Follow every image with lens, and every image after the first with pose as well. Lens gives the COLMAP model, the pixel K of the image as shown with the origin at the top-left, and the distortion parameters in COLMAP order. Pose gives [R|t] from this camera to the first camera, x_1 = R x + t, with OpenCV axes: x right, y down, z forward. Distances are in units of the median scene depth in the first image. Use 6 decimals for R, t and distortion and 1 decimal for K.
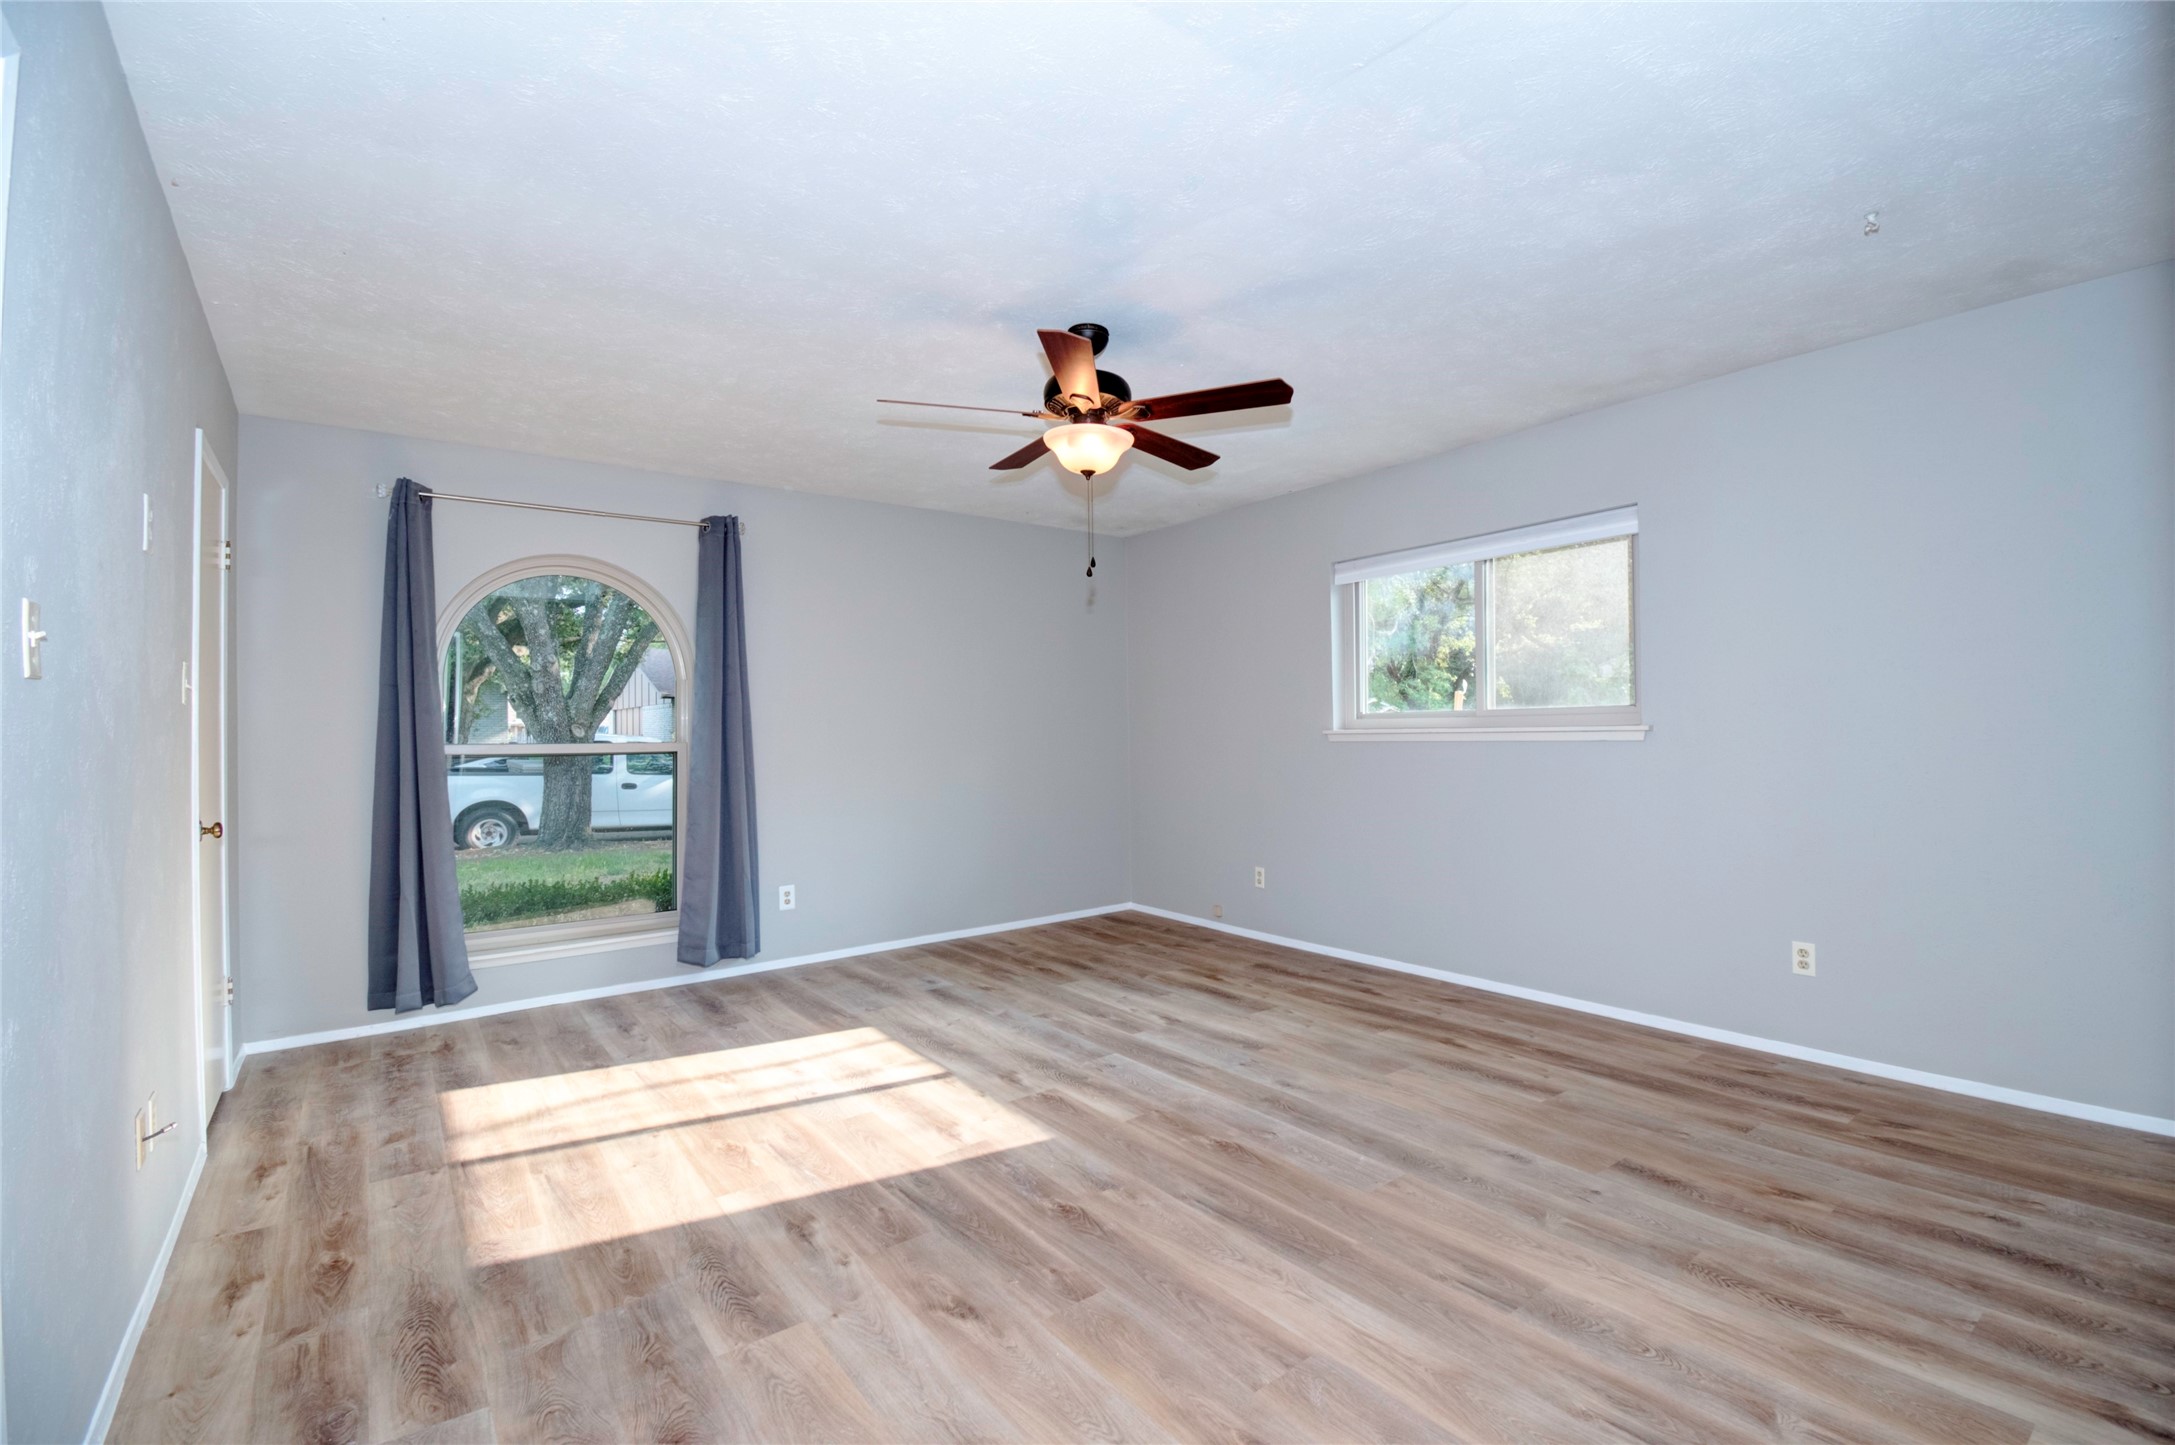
lens RADIAL K [[970.1, 0, 1089.7], [0, 970.1, 676.9], [0, 0, 1]] dist [0.012187, -0.019874]
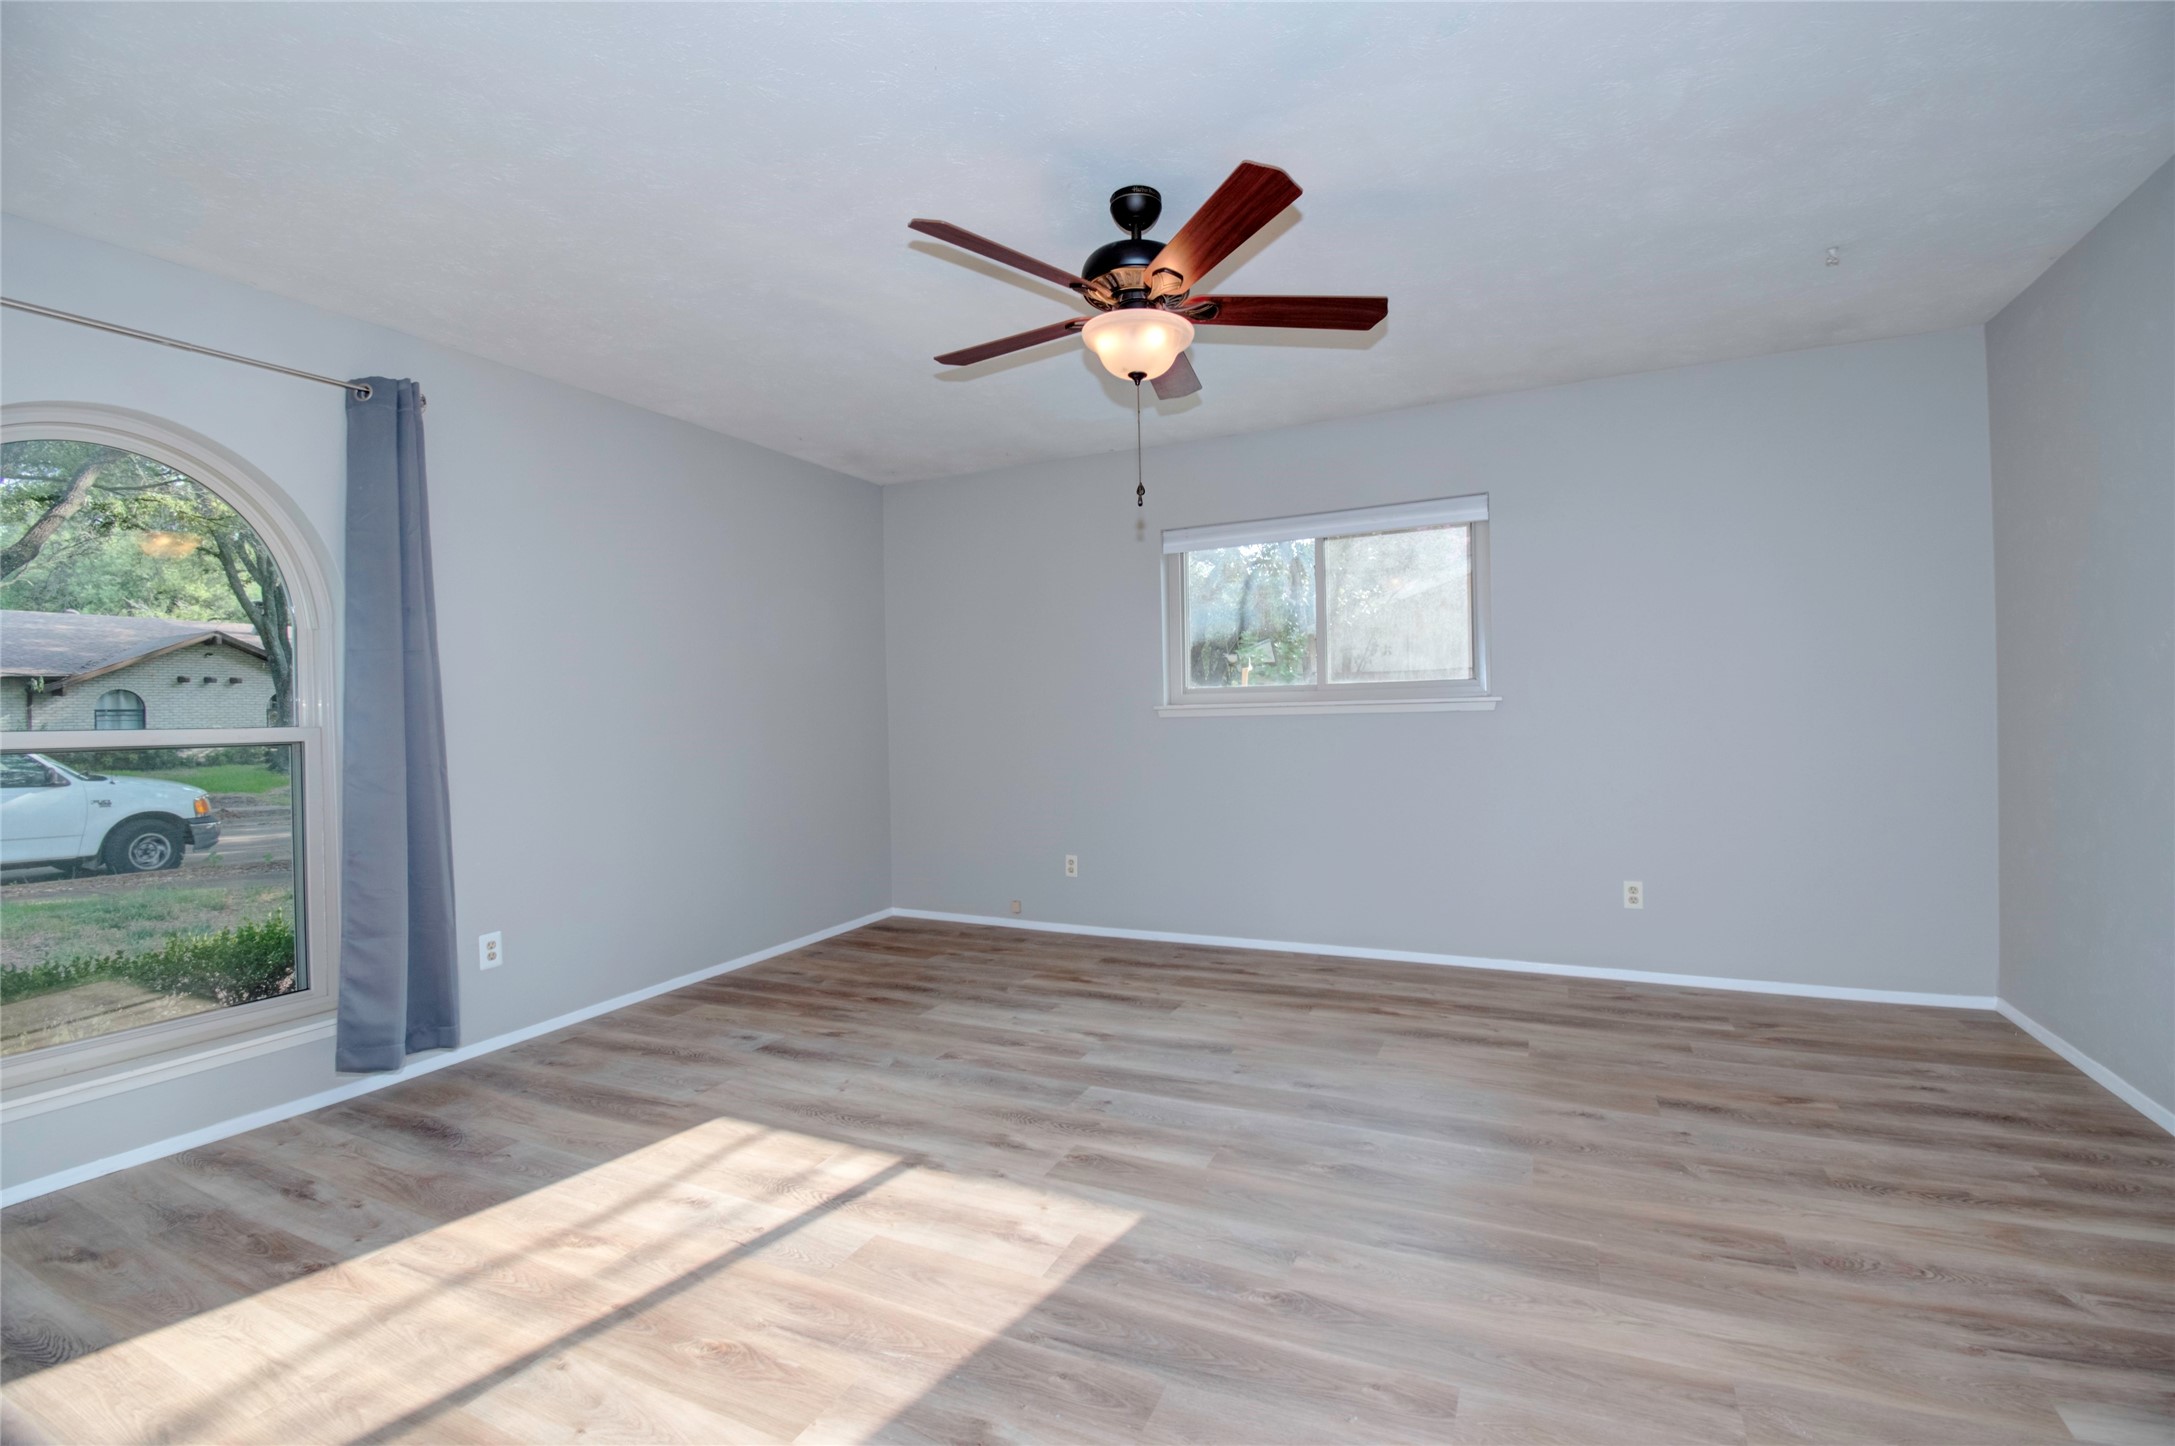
lens RADIAL K [[970.1, 0, 1106.6], [0, 970.1, 689.6], [0, 0, 1]] dist [0.012187, -0.019874]
pose [[0.879834, 0.005001, 0.475256, -0.354582], [-0.016534, 0.999661, 0.020090, 0.029010], [-0.474994, -0.025534, 0.879618, 0.262986]]
